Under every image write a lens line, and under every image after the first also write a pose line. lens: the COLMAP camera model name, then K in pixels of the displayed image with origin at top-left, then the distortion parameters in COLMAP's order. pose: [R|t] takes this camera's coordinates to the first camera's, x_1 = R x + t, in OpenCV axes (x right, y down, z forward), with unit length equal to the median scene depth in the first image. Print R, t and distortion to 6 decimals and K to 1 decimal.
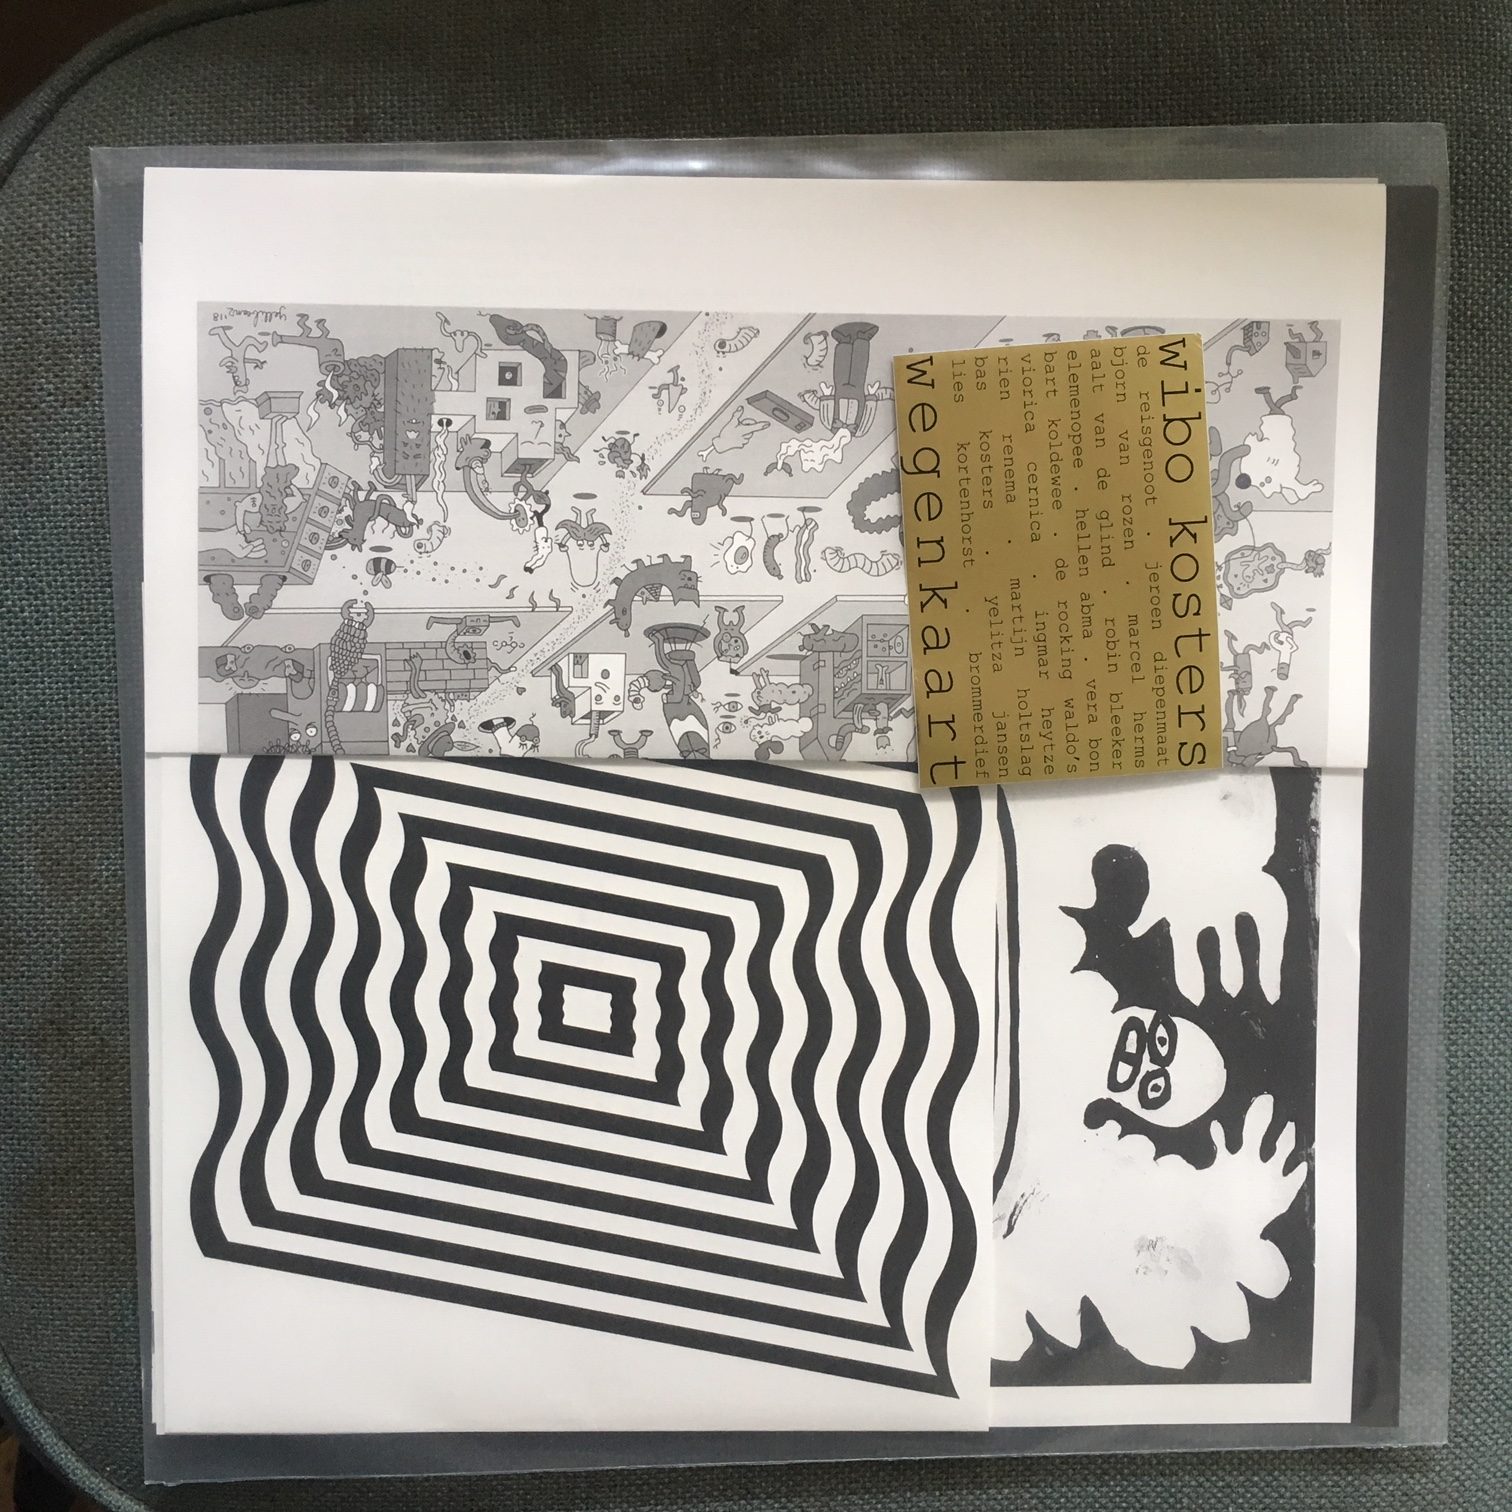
lens RADIAL K [[1833.2, 0, 756.0], [0, 1833.2, 756.0], [0, 0, 1]] dist [0.073493, -0.164540]
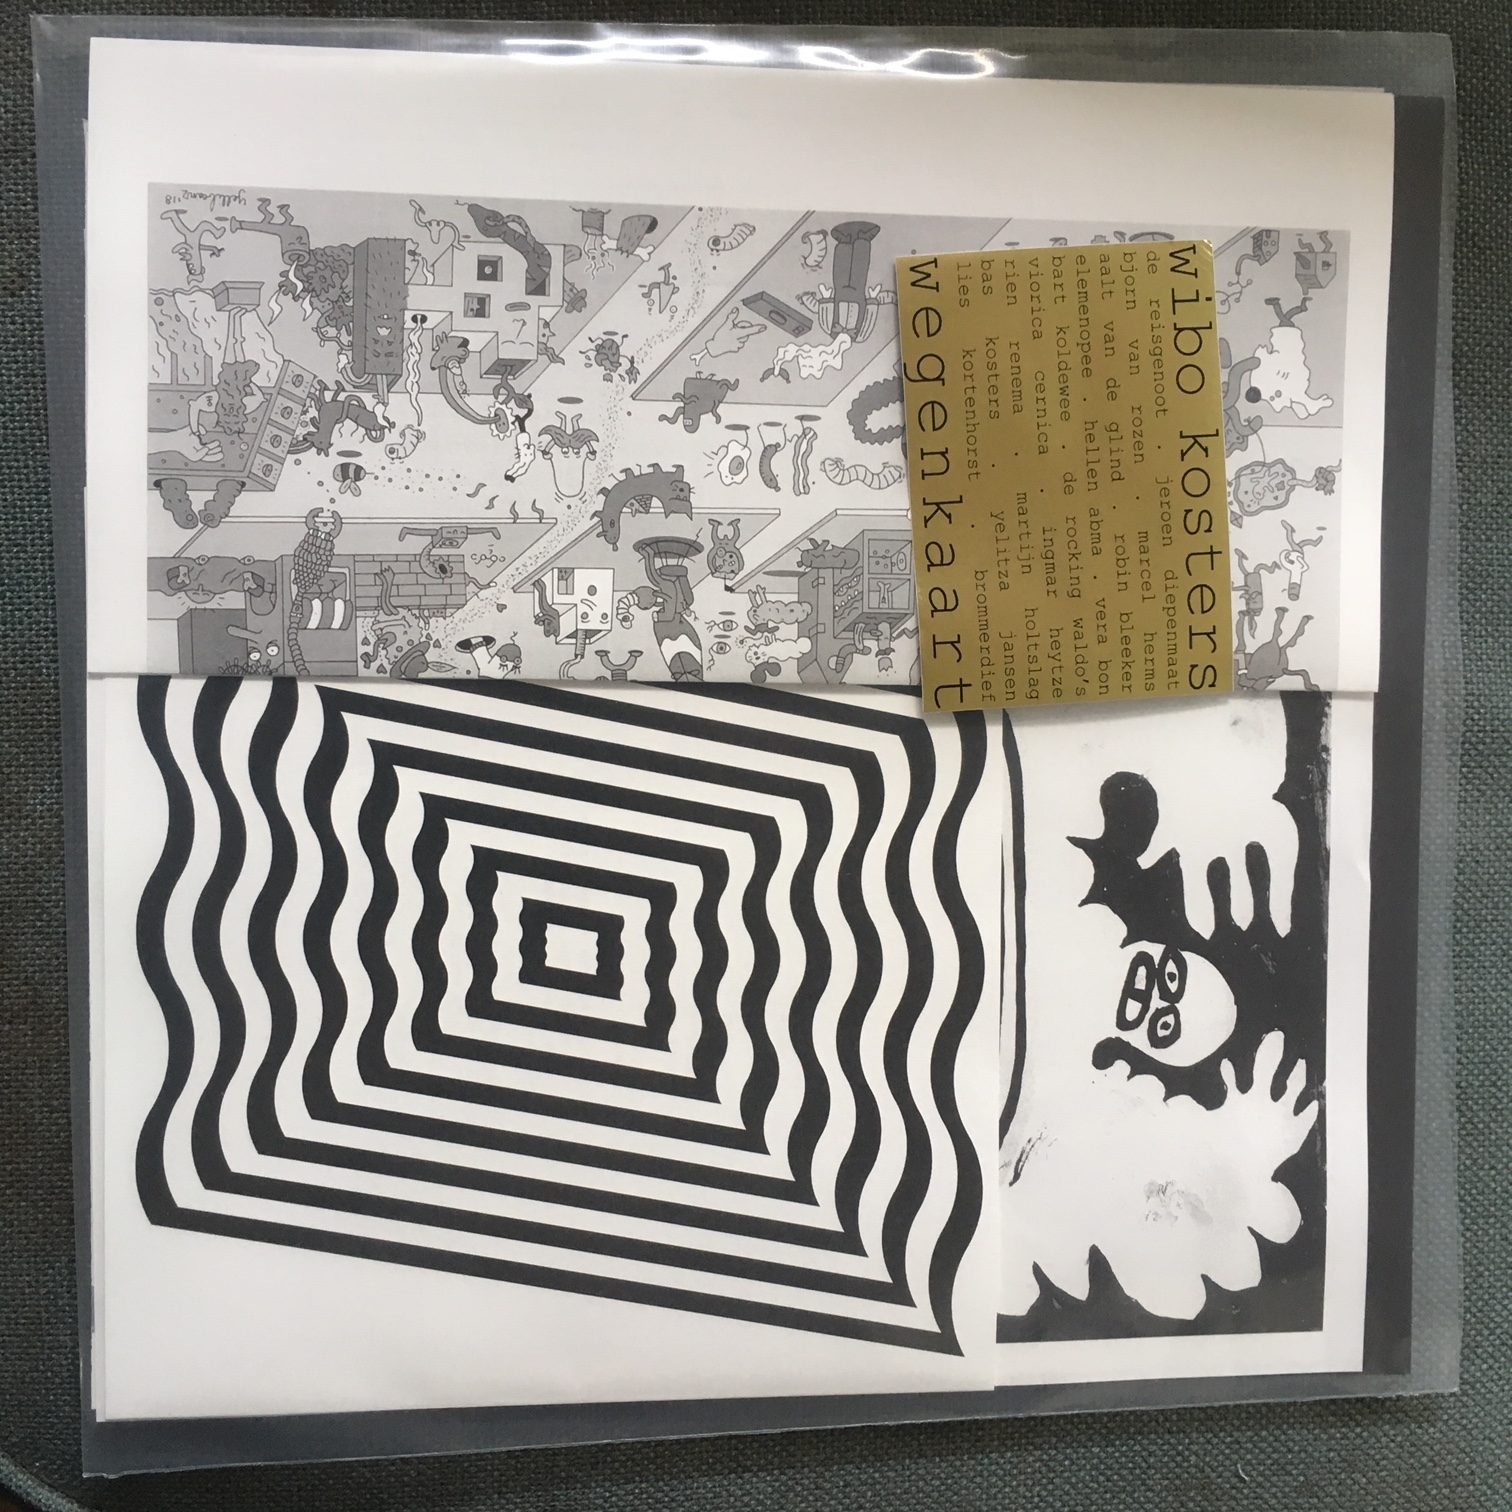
lens RADIAL K [[1833.2, 0, 756.0], [0, 1833.2, 756.0], [0, 0, 1]] dist [0.073493, -0.164540]
pose [[0.996495, -0.001869, 0.083630, -0.076986], [0.003149, 0.999880, -0.015176, 0.054263], [-0.083591, 0.015386, 0.996381, 0.059429]]
